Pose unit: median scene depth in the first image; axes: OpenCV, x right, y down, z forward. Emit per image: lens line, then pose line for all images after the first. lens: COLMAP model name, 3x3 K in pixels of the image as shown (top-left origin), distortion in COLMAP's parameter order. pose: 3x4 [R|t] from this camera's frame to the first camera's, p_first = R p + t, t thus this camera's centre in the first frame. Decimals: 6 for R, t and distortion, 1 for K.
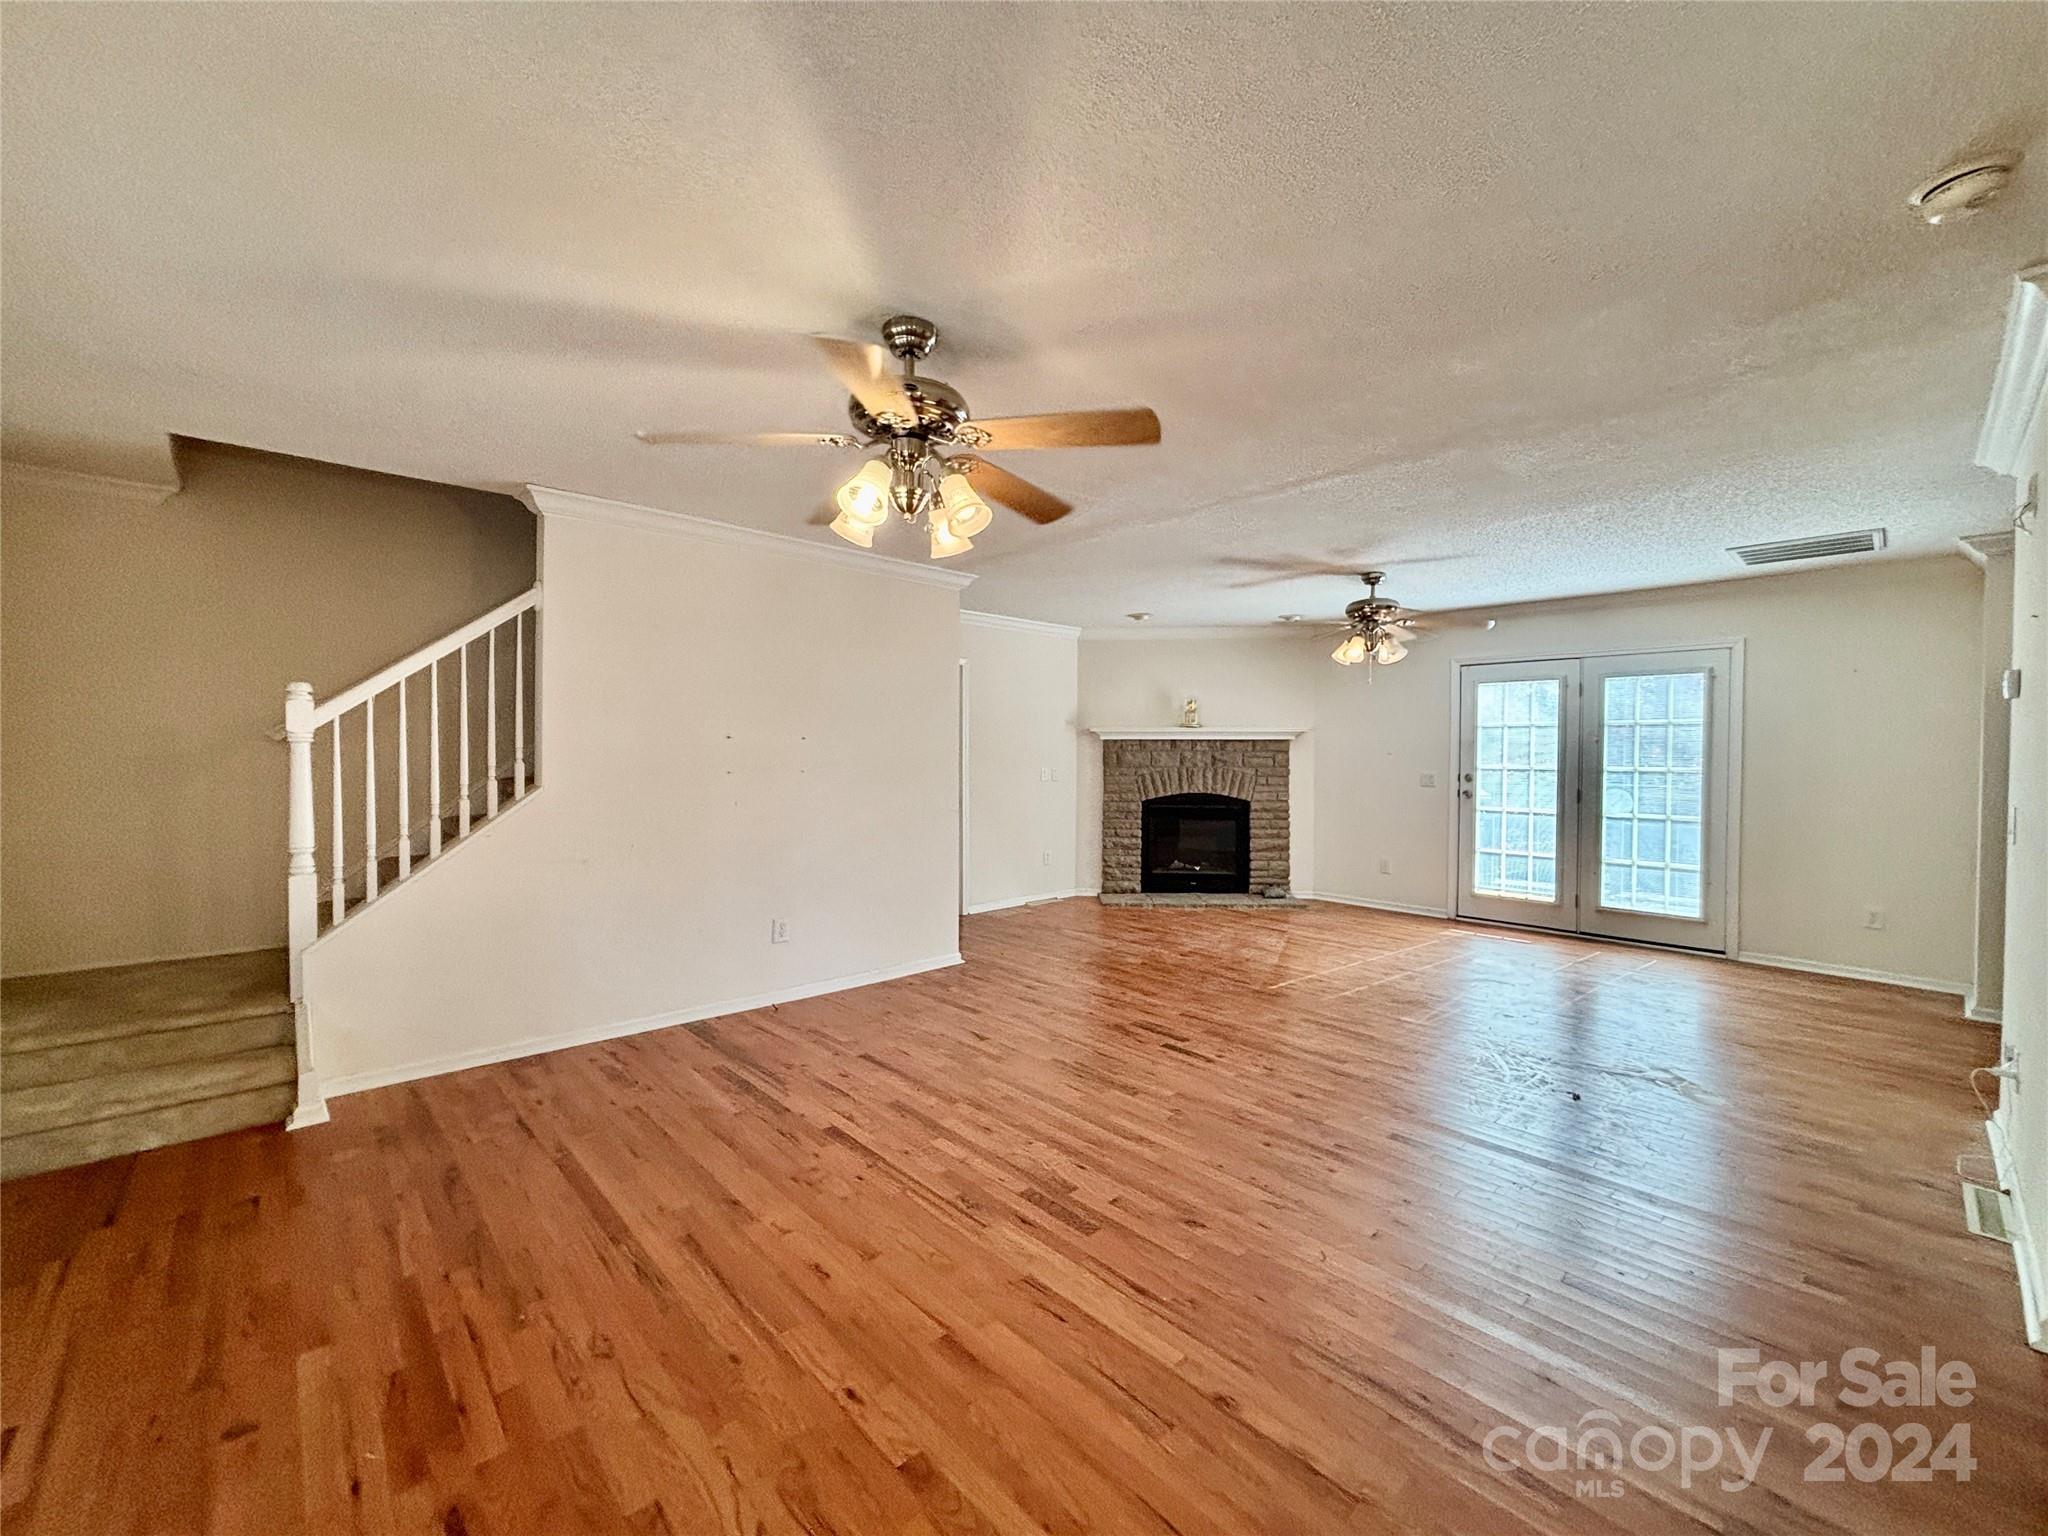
lens RADIAL K [[834.3, 0, 1013.6], [0, 834.3, 767.1], [0, 0, 1]] dist [0.011368, -0.003428]
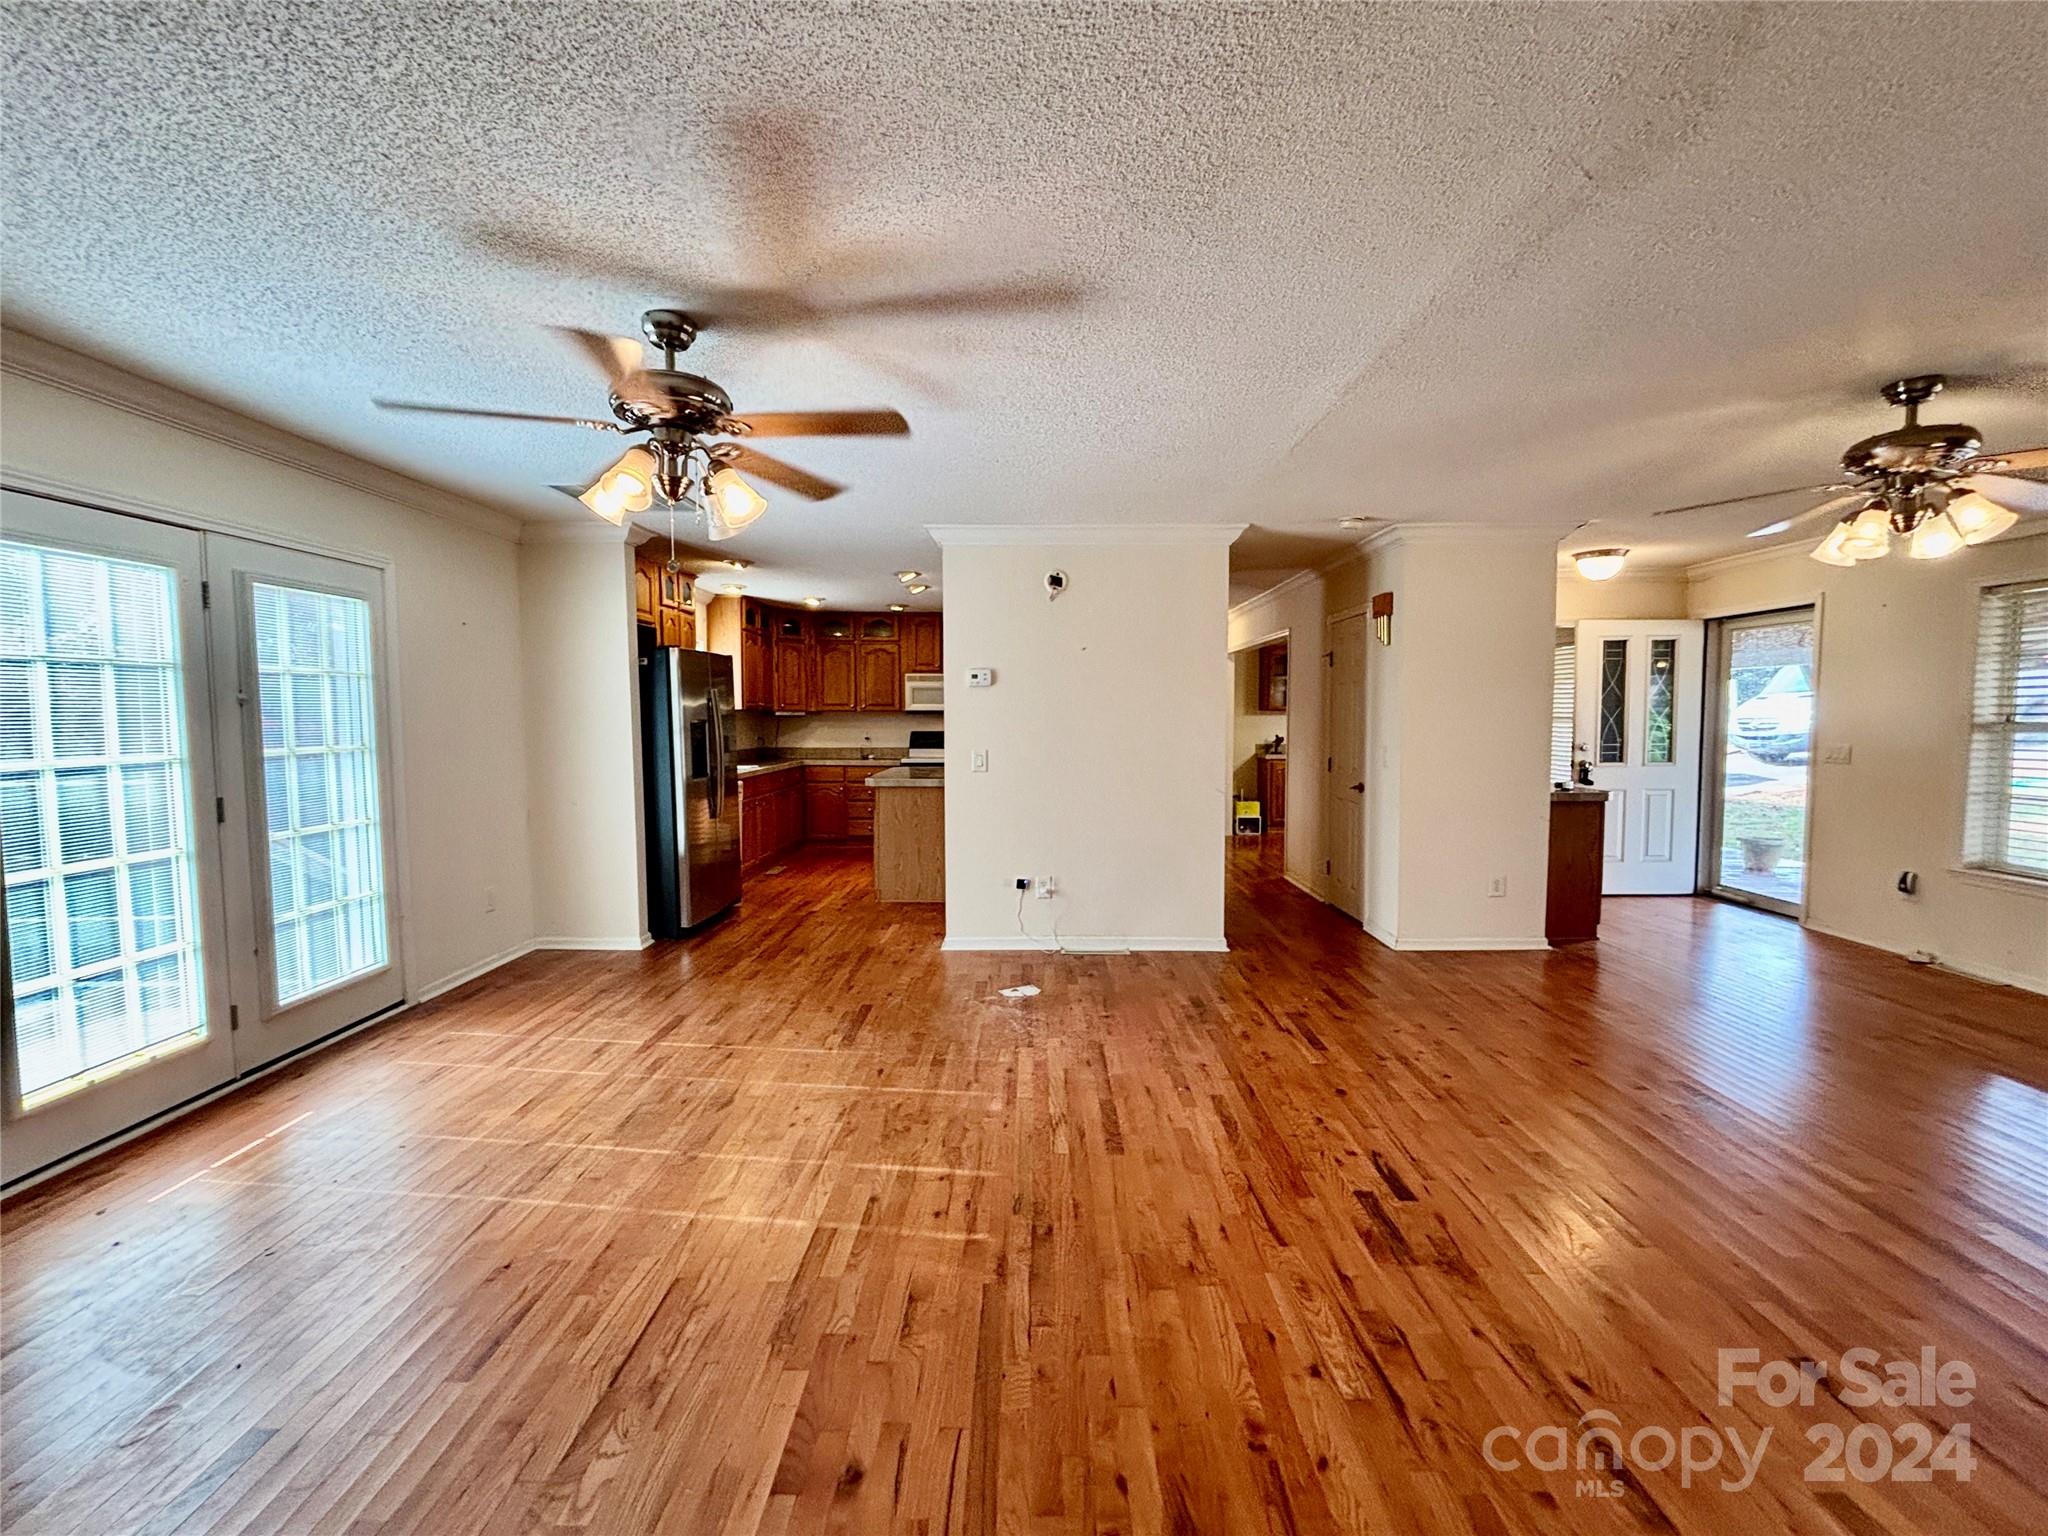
lens RADIAL K [[834.3, 0, 1018.6], [0, 834.3, 765.8], [0, 0, 1]] dist [0.011368, -0.003428]
pose [[-0.724011, -0.053811, 0.687686, -0.021942], [0.005771, 0.996445, 0.084048, -0.046000], [-0.689764, 0.064820, -0.721127, 1.494439]]
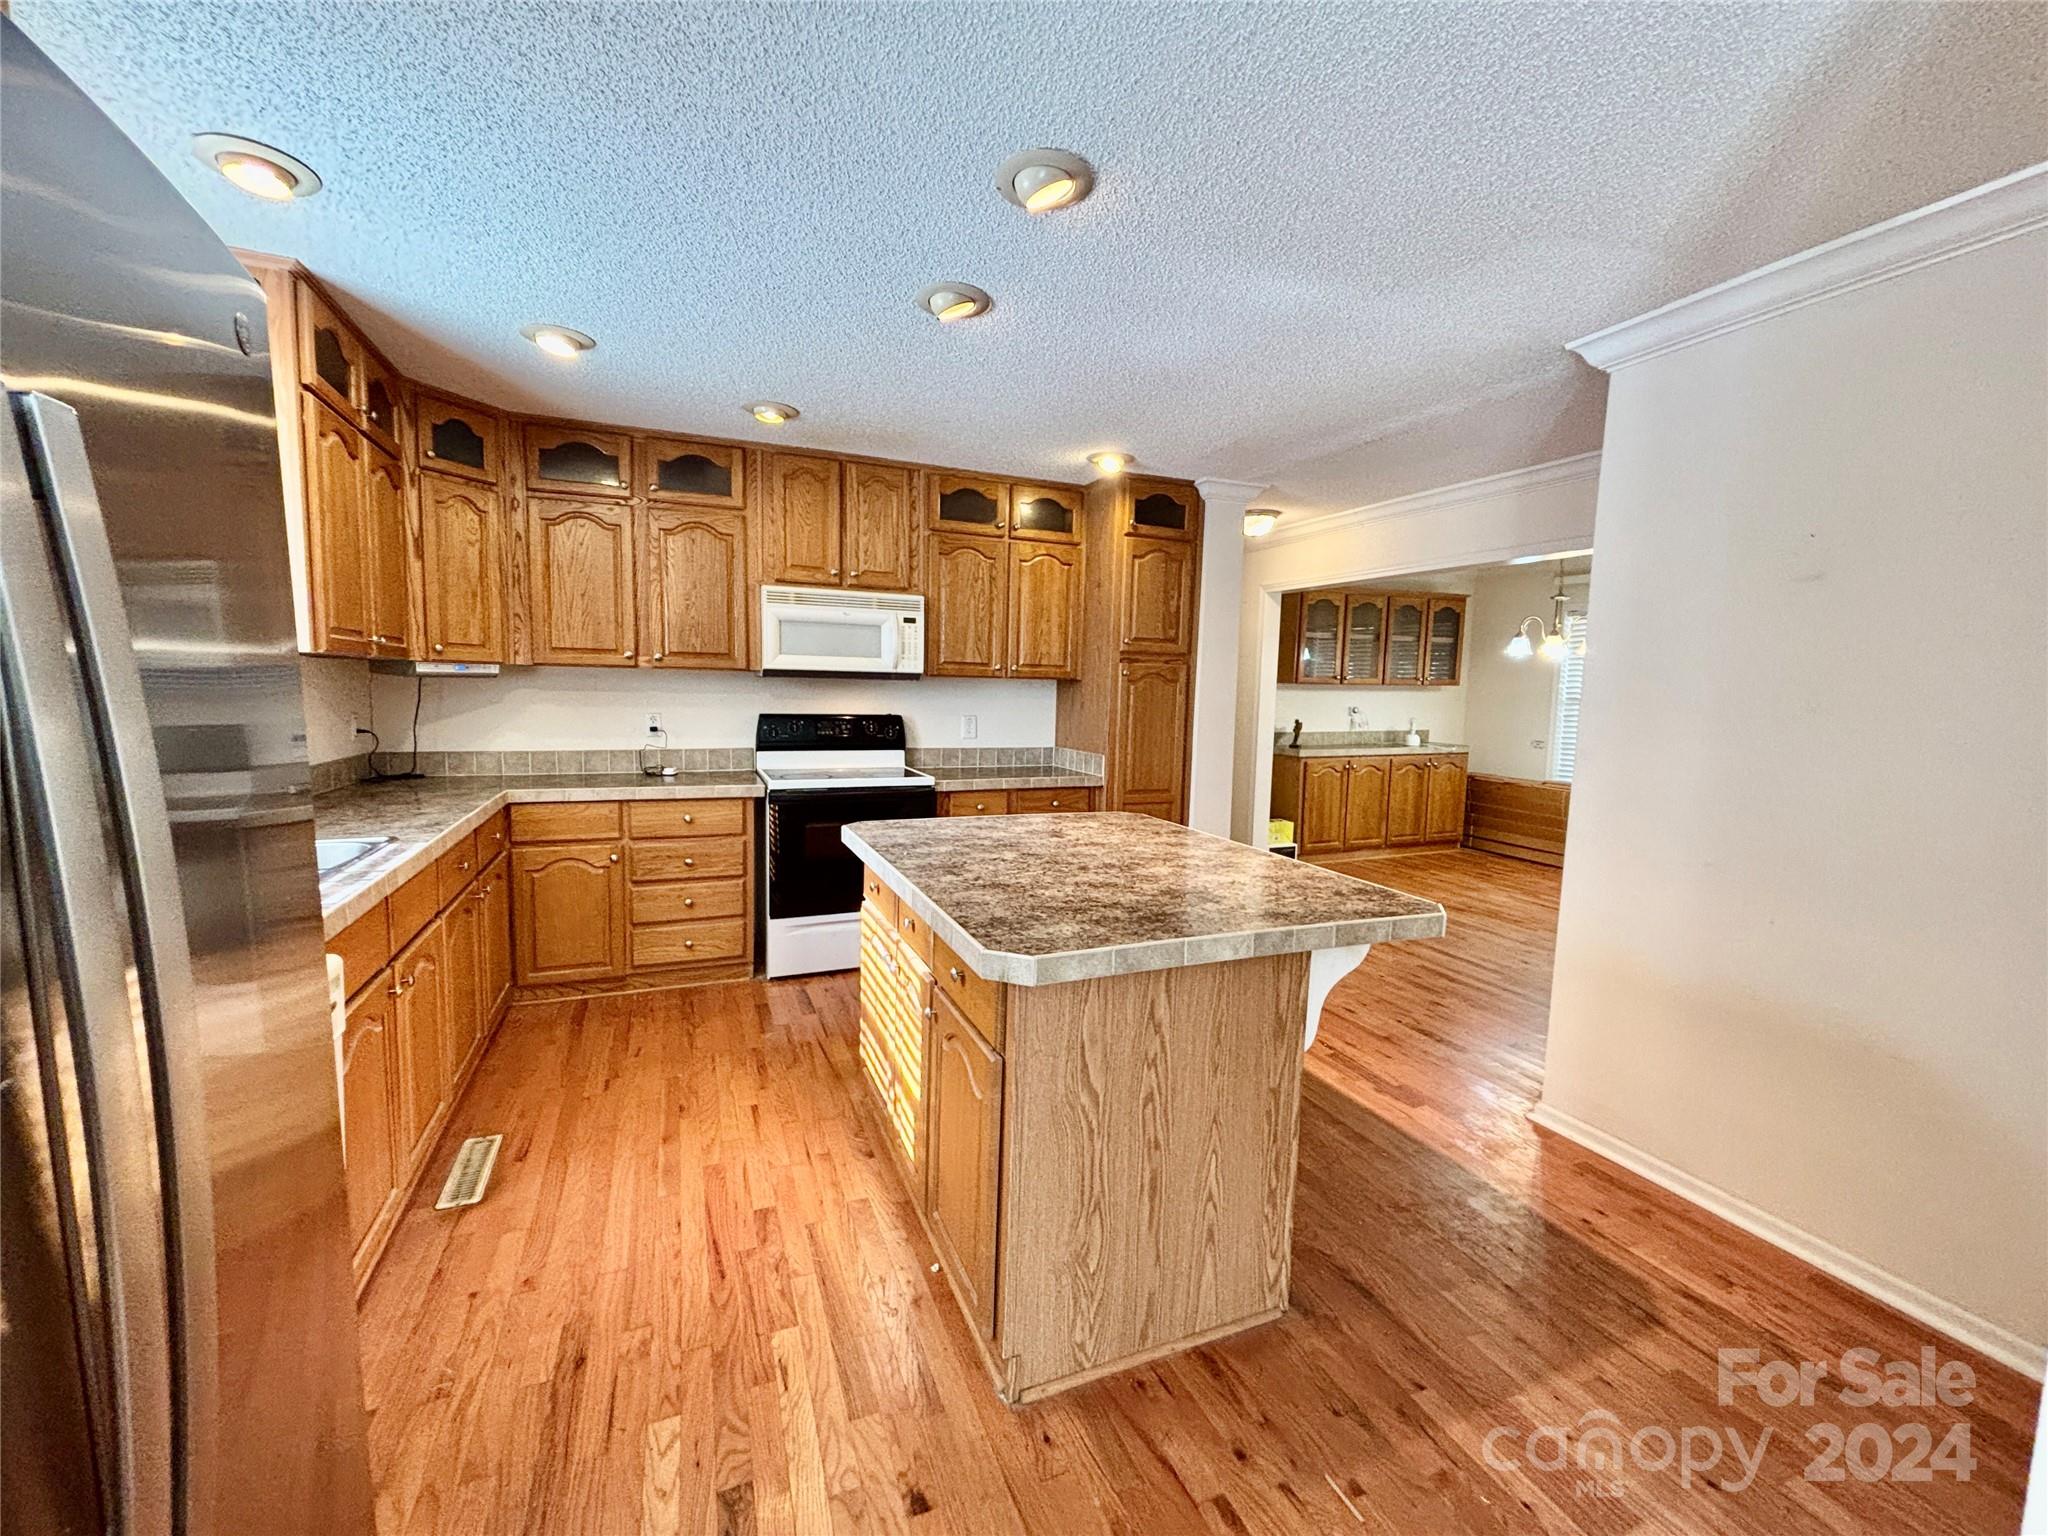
lens RADIAL K [[834.3, 0, 1021.1], [0, 834.3, 767.7], [0, 0, 1]] dist [0.011368, -0.003428]
pose [[-0.938716, -0.067451, 0.338028, 1.027198], [-0.027979, 0.992341, 0.120316, -0.021746], [-0.343555, 0.103485, -0.933414, 0.961611]]
